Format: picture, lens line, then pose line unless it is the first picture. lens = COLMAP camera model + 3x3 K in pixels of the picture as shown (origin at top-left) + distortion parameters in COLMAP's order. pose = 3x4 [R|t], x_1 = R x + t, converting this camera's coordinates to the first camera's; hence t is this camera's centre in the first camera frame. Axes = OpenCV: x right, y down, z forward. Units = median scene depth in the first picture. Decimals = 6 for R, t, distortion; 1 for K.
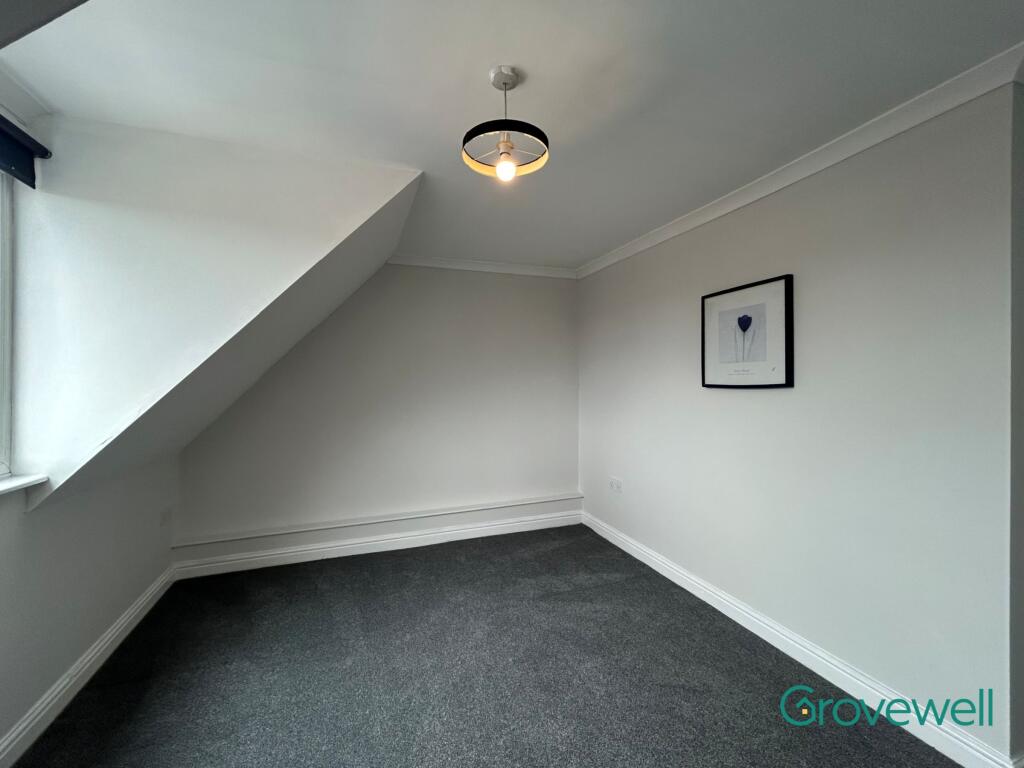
lens RADIAL K [[426.3, 0, 510.3], [0, 426.3, 381.8], [0, 0, 1]] dist [-0.000736, -0.000086]
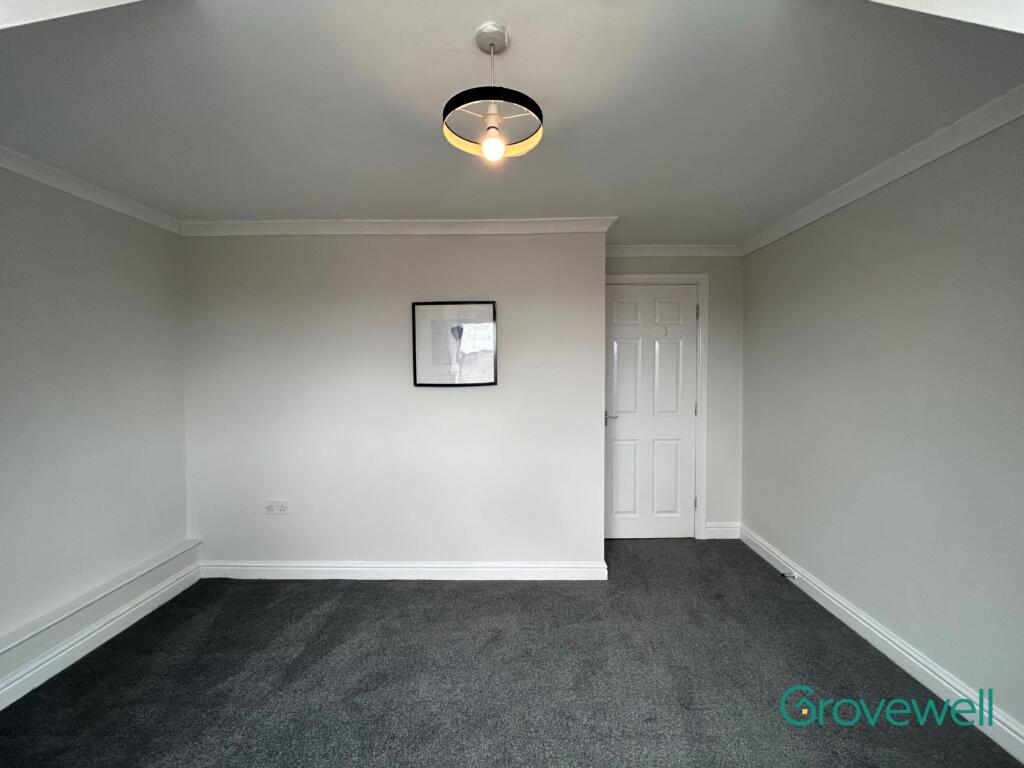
lens RADIAL K [[426.3, 0, 510.3], [0, 426.3, 381.8], [0, 0, 1]] dist [-0.000736, -0.000086]
pose [[0.343800, -0.031675, 0.938509, -0.422145], [0.007487, 0.999492, 0.030991, -0.027072], [-0.939013, -0.003628, 0.343862, 0.342961]]
